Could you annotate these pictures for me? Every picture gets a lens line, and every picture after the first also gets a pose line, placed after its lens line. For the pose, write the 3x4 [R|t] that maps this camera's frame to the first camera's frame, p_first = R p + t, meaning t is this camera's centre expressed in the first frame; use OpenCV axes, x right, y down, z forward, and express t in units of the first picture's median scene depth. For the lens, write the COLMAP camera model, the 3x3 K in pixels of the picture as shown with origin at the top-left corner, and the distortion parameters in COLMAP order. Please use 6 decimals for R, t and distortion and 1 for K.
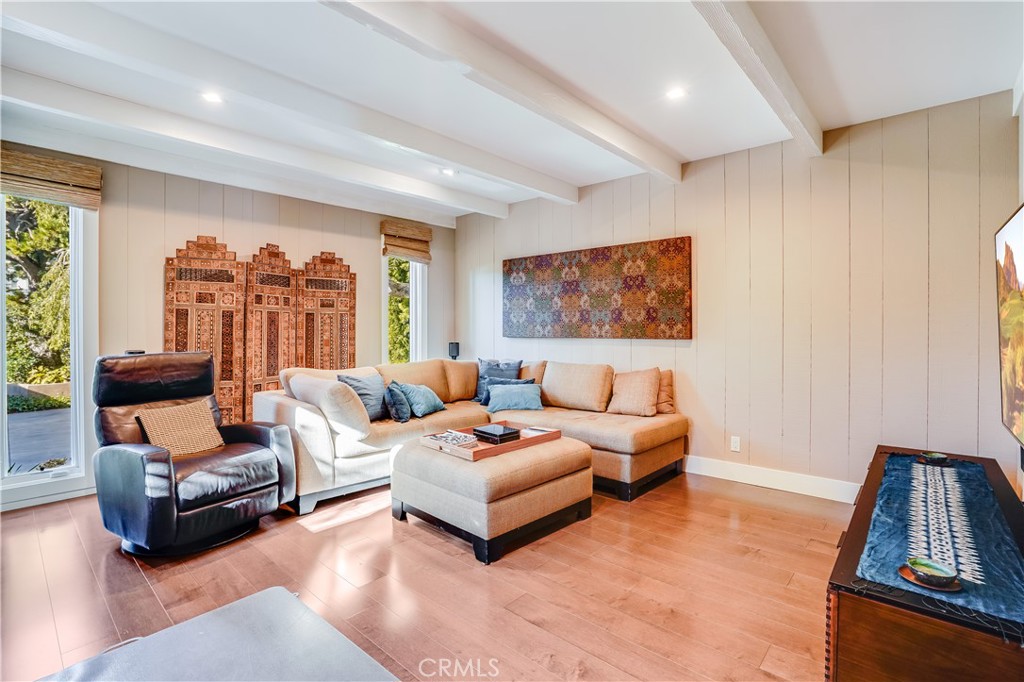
lens RADIAL K [[466.4, 0, 512.0], [0, 466.4, 341.0], [0, 0, 1]] dist [0.000228, 0.000123]
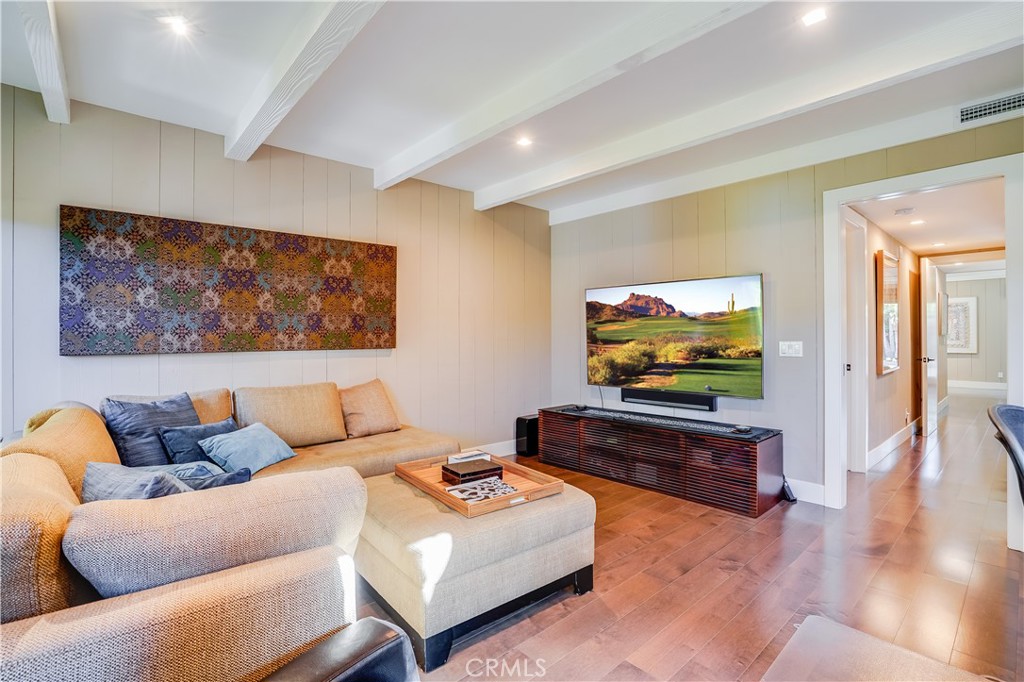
lens RADIAL K [[515.2, 0, 512.0], [0, 515.2, 341.0], [0, 0, 1]] dist [0.002702, 0.000661]
pose [[0.148097, -0.006150, 0.988954, -0.621299], [0.032044, 0.999485, 0.001416, -0.011780], [-0.988454, 0.031480, 0.148218, 0.527323]]
